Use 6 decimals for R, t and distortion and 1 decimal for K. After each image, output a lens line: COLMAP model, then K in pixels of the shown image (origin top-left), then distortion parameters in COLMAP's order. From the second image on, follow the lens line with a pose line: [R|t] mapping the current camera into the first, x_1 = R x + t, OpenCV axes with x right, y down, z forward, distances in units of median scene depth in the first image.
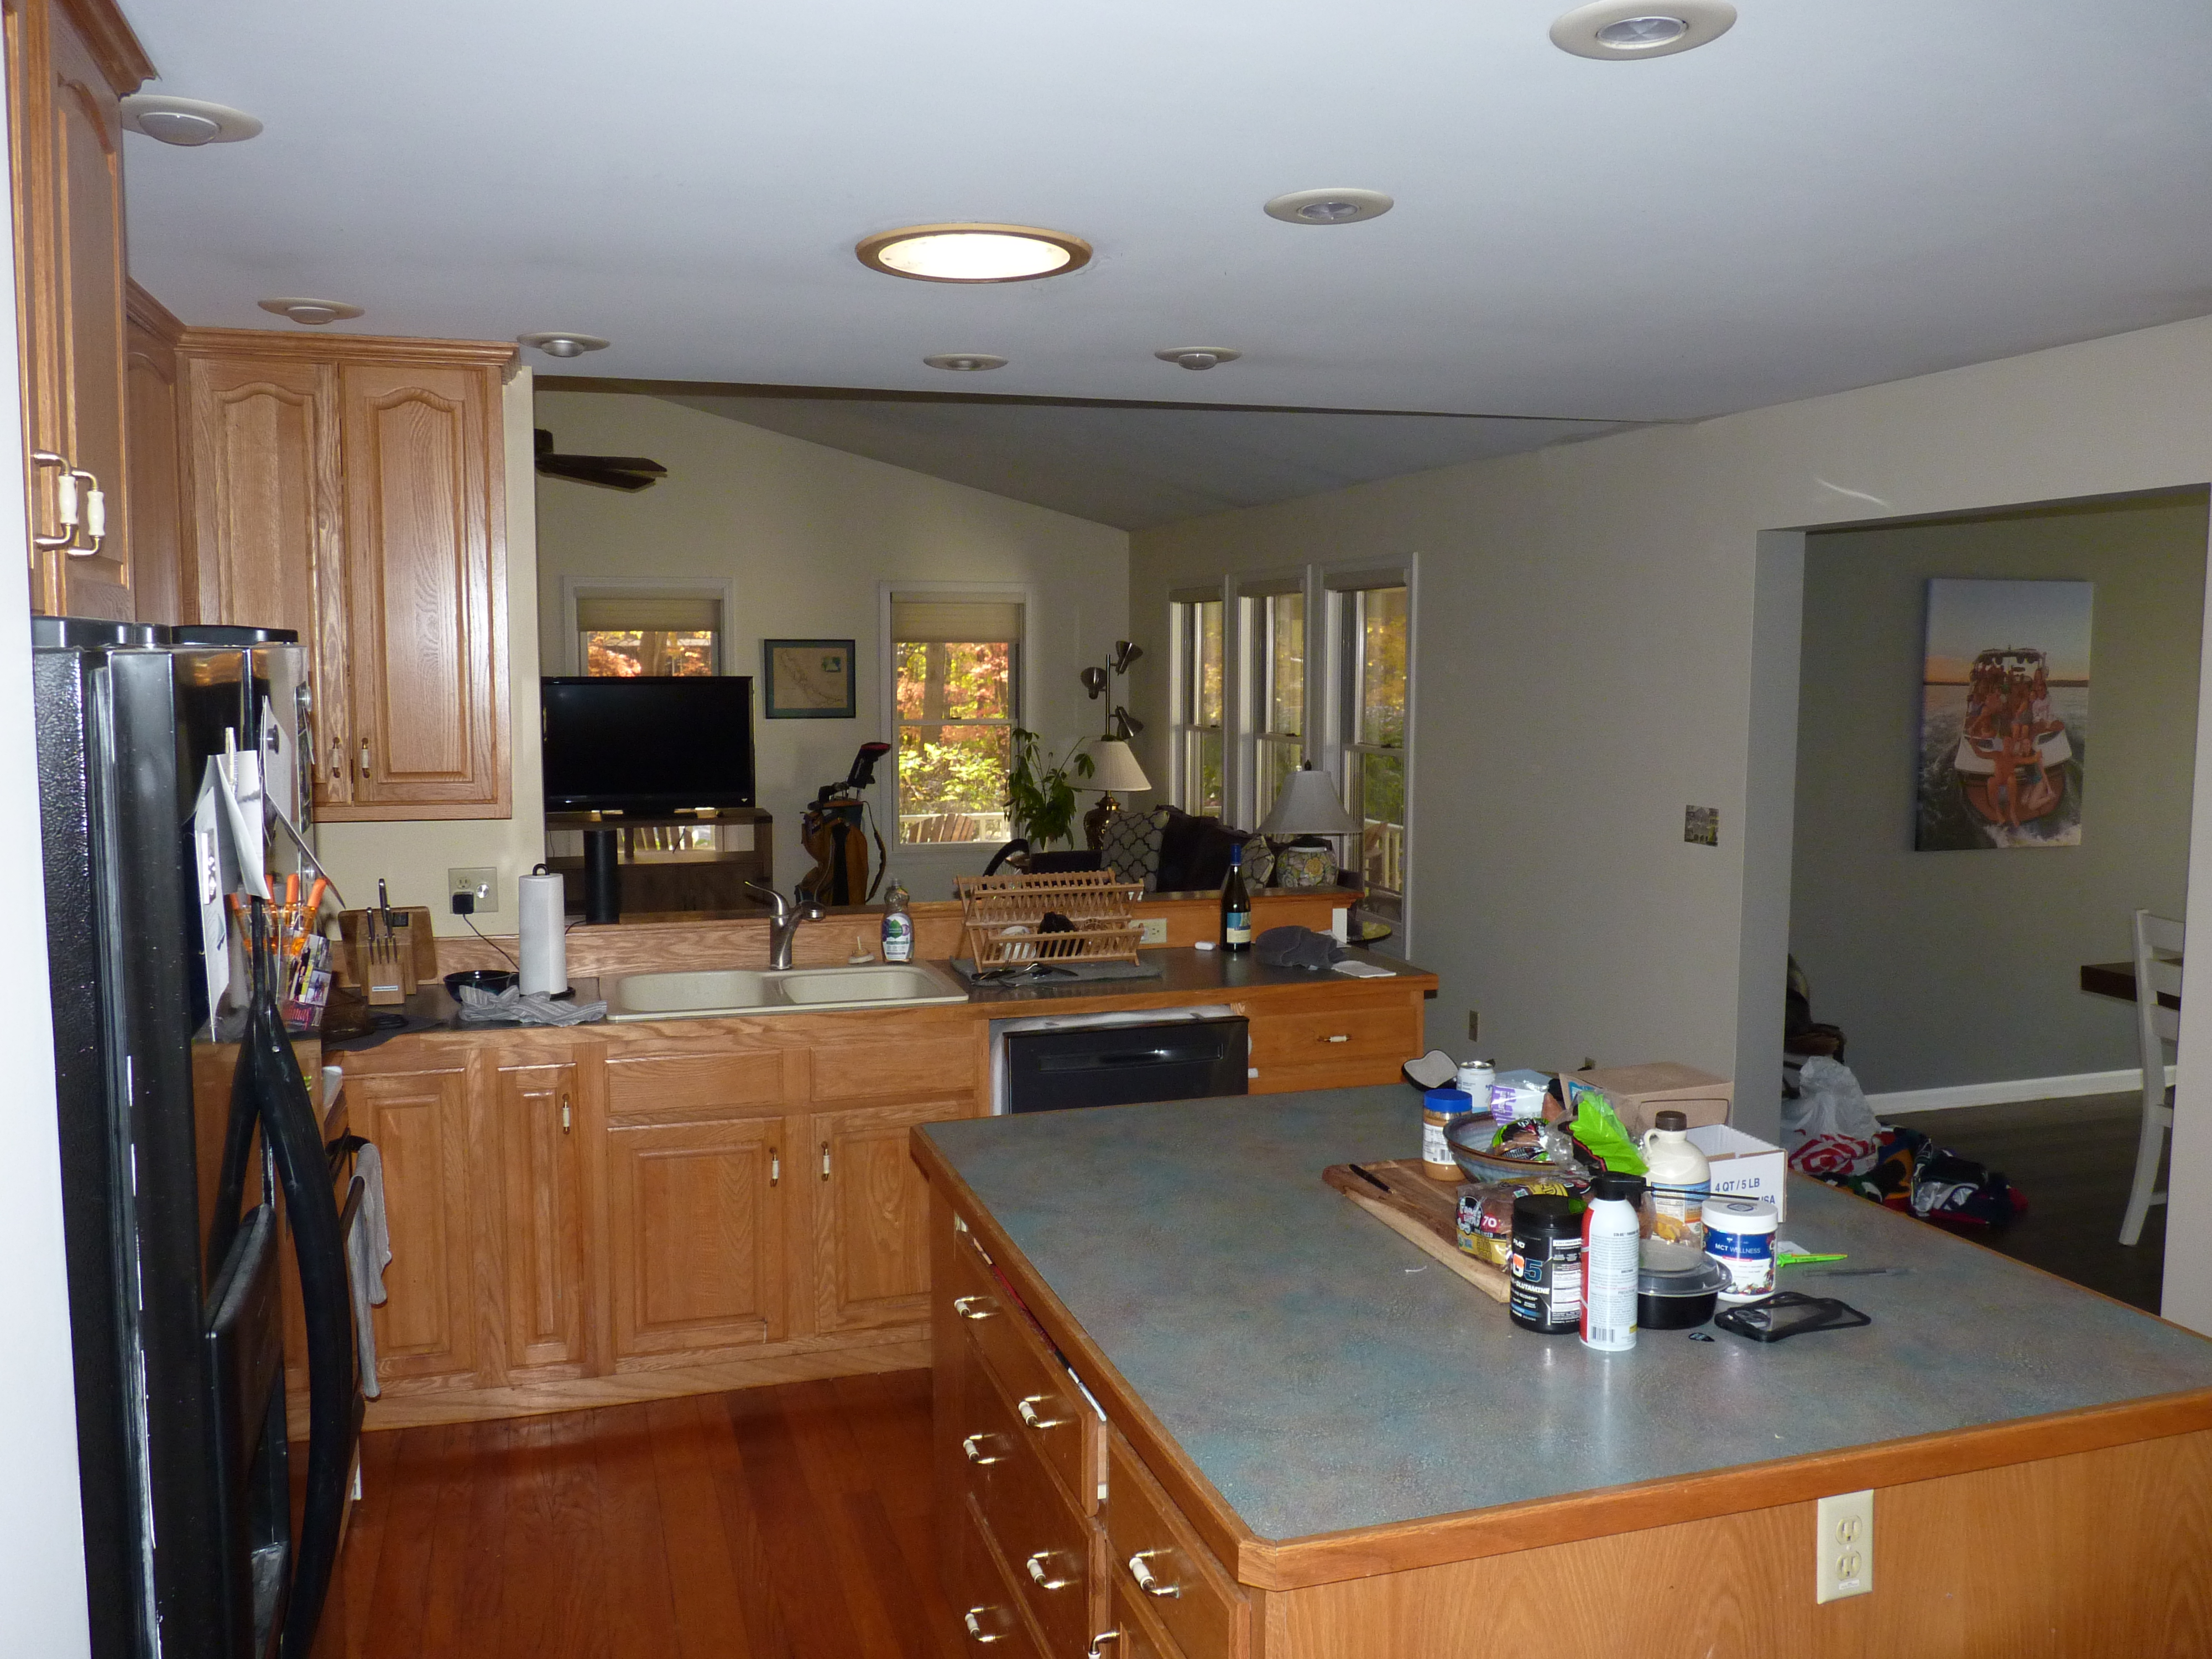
lens RADIAL K [[1774.7, 0, 1106.0], [0, 1774.7, 829.5], [0, 0, 1]] dist [0.008346, 0.002282]
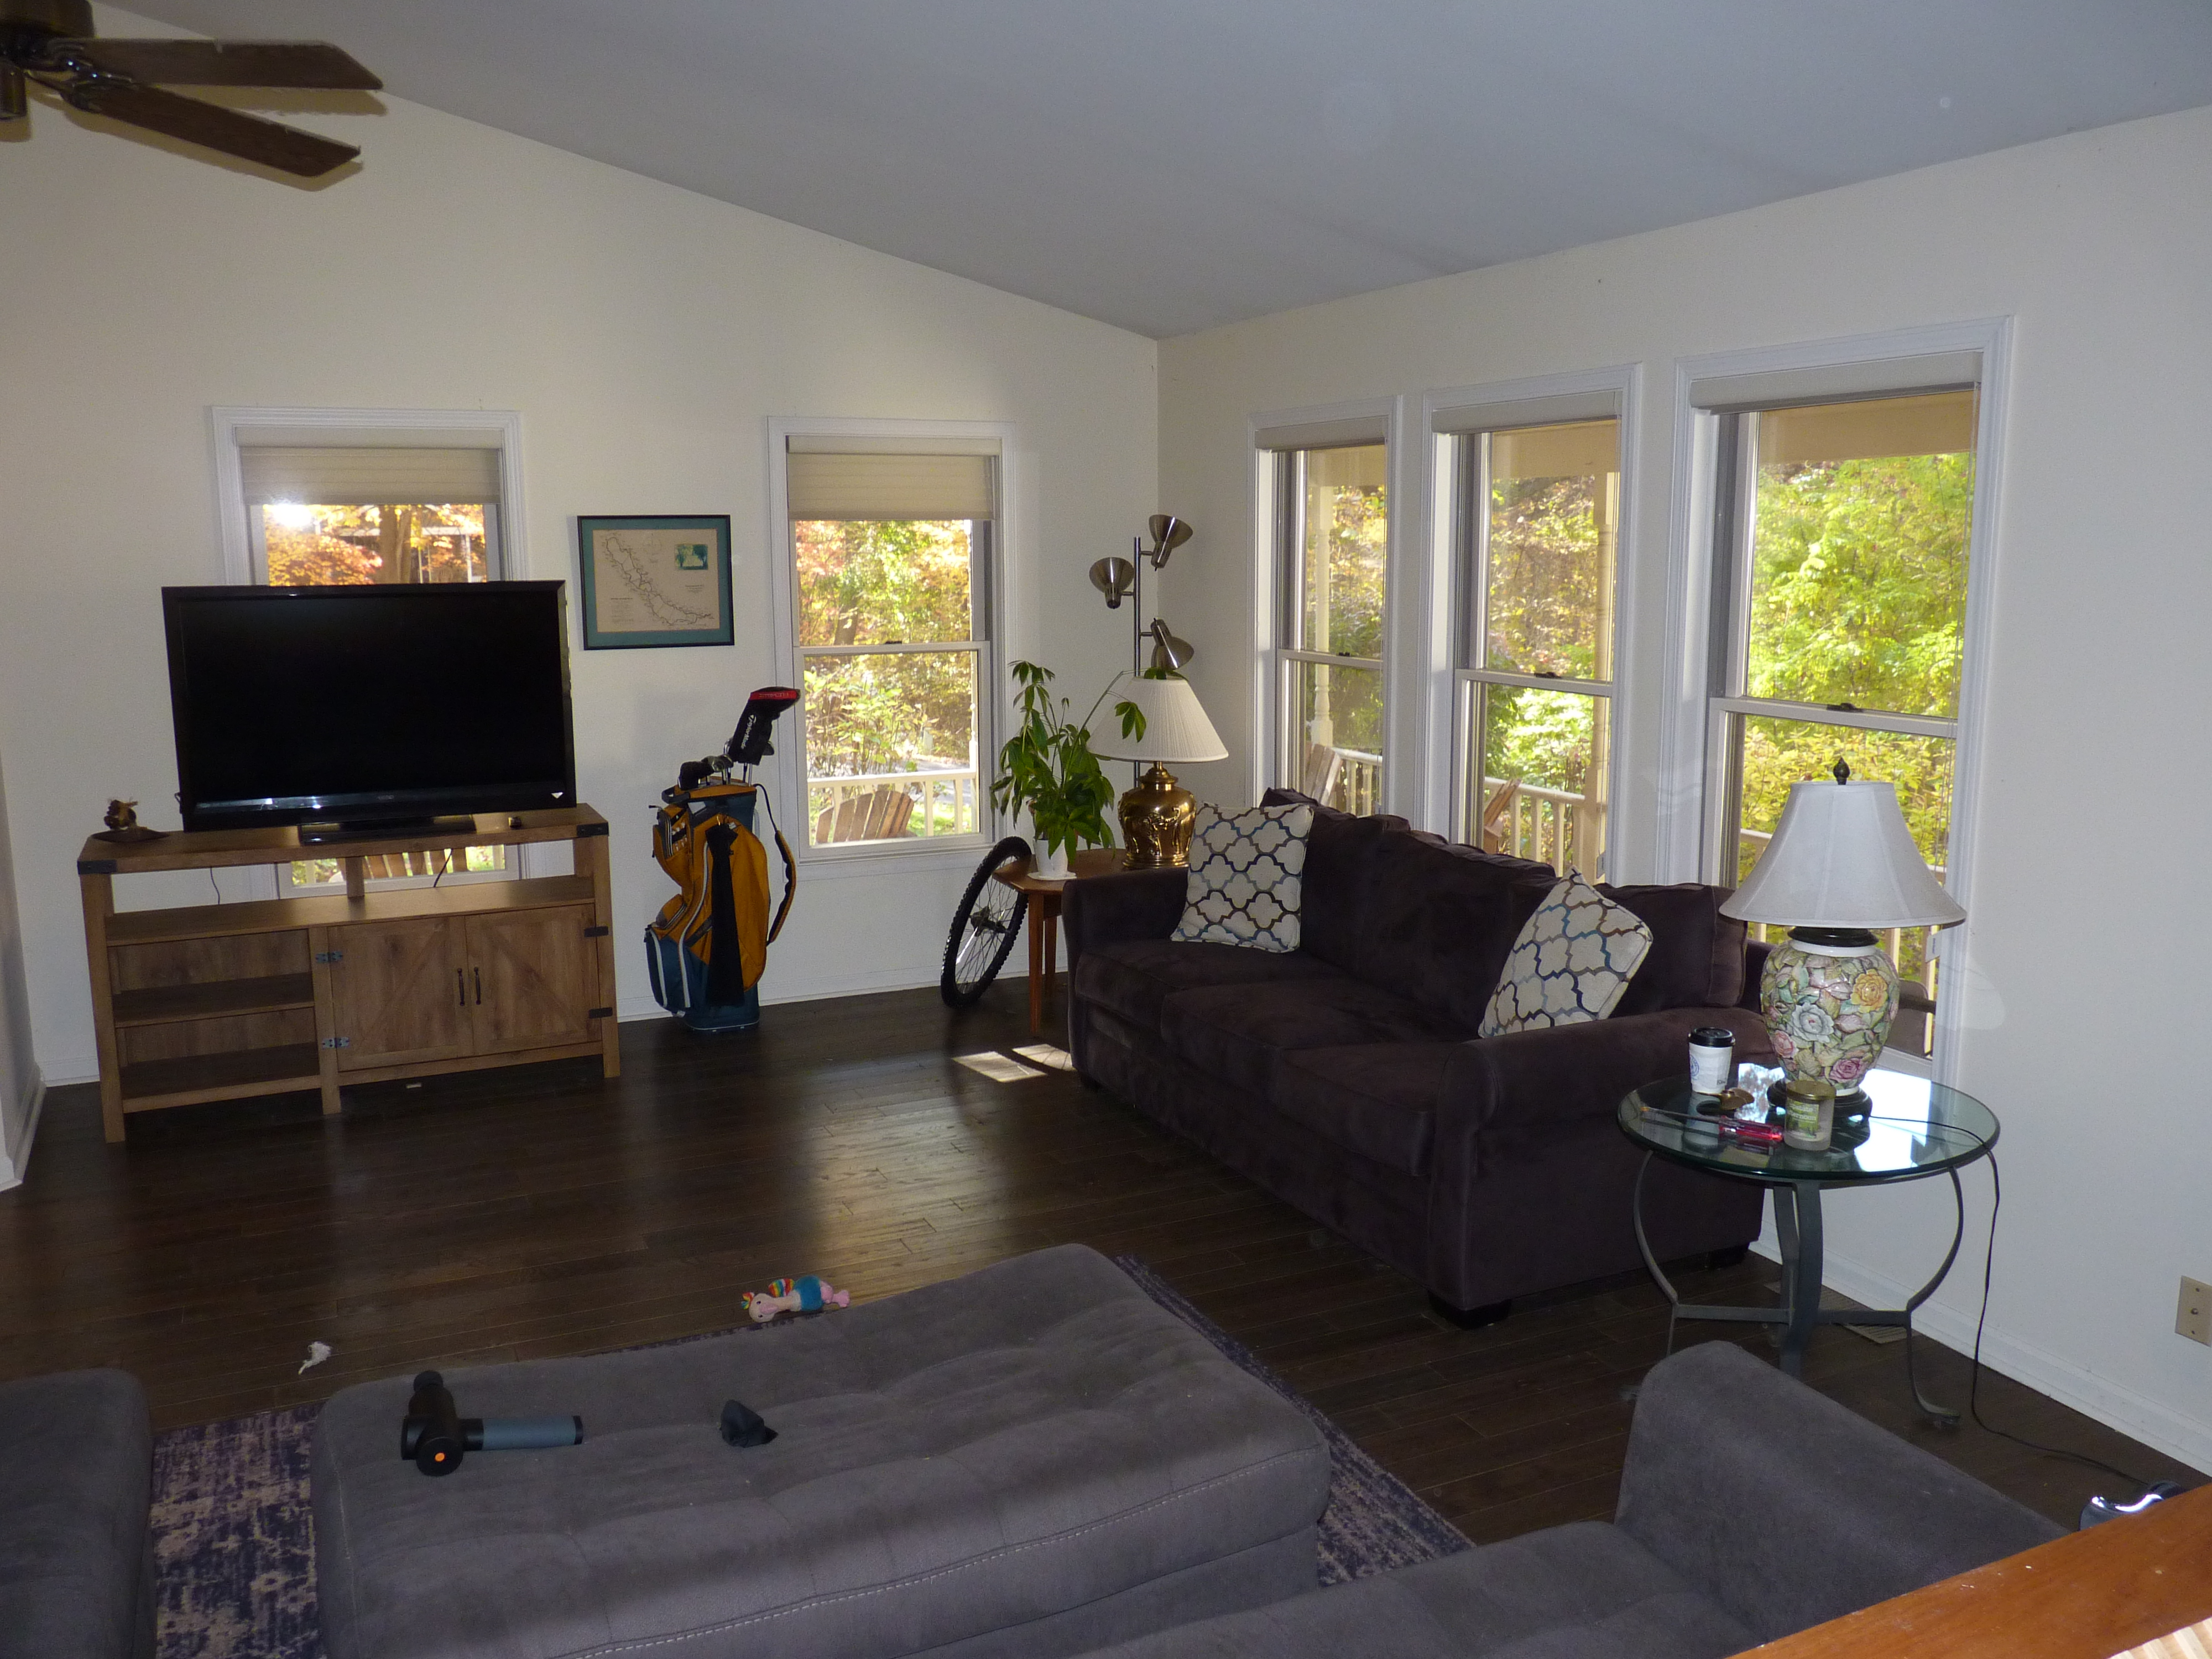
lens RADIAL K [[1765.7, 0, 1098.9], [0, 1765.7, 839.4], [0, 0, 1]] dist [-0.029313, 0.002739]
pose [[0.992293, -0.029333, 0.120390, -0.093862], [0.020910, 0.997283, 0.070634, -0.037414], [-0.122135, -0.067572, 0.990211, 0.392027]]
